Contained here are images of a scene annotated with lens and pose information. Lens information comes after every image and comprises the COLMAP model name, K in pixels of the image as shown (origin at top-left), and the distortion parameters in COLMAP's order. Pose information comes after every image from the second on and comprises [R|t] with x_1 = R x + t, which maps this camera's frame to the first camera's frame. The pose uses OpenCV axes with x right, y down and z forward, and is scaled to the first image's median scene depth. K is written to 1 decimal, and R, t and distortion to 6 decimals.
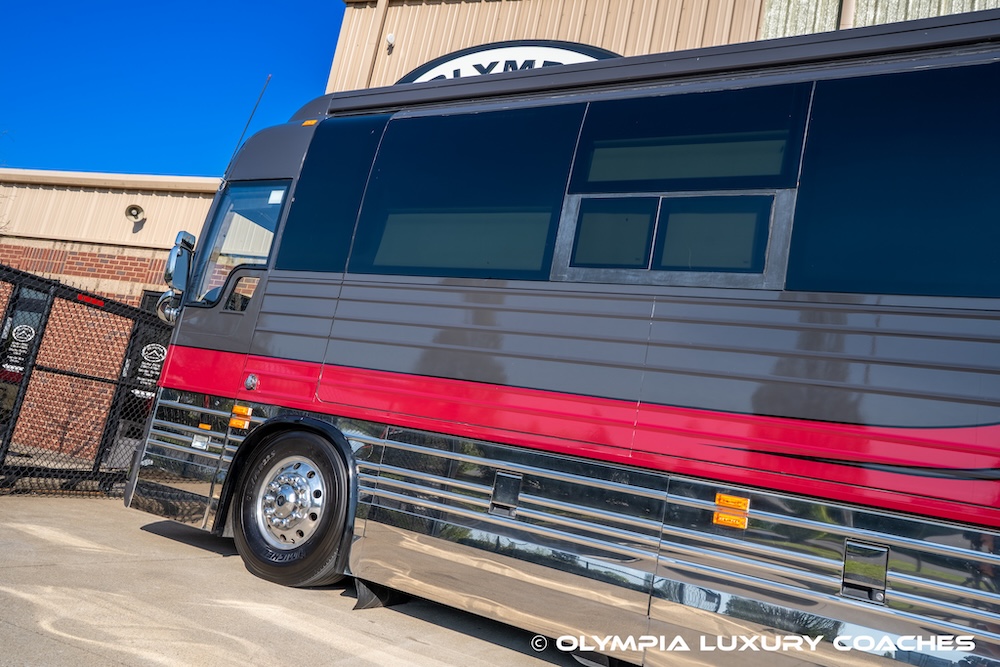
lens RADIAL K [[792.3, 0, 500.0], [0, 792.3, 333.5], [0, 0, 1]] dist [-0.001738, -0.000212]
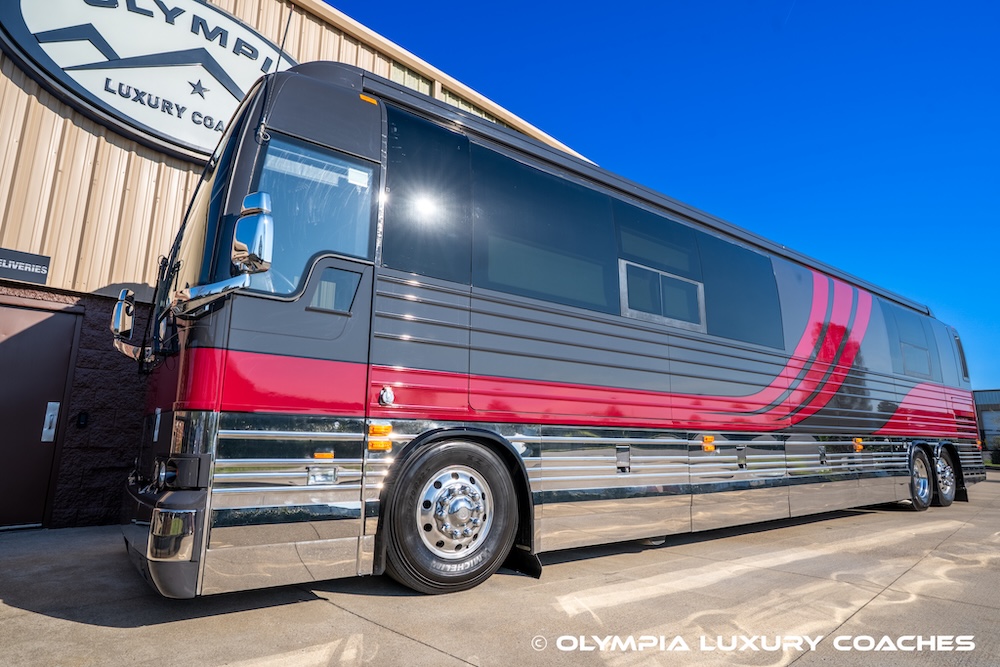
lens RADIAL K [[553.8, 0, 498.6], [0, 553.8, 329.0], [0, 0, 1]] dist [-0.017828, -0.000218]
pose [[0.394100, 0.004779, 0.919055, -0.910189], [-0.094847, 0.994859, 0.035498, -0.051228], [-0.914160, -0.101160, 0.392528, 0.706536]]
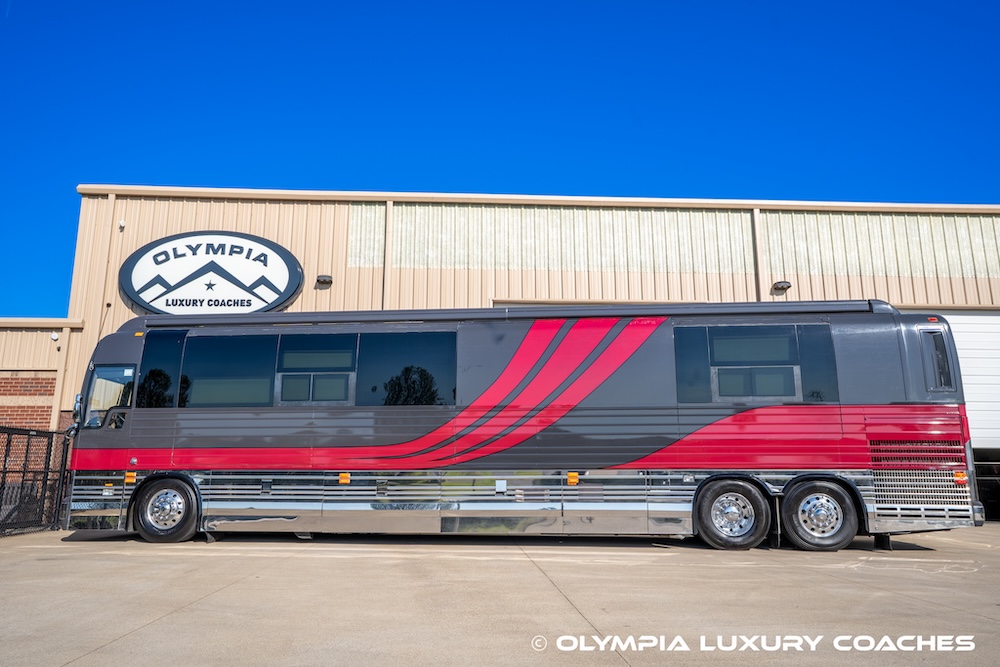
lens RADIAL K [[732.4, 0, 500.0], [0, 732.4, 333.5], [0, 0, 1]] dist [0.006709, 0.004020]
pose [[0.892414, -0.099246, 0.440167, -0.291867], [0.092185, 0.995037, 0.037456, -0.304561], [-0.441700, 0.007151, 0.897134, -1.435532]]
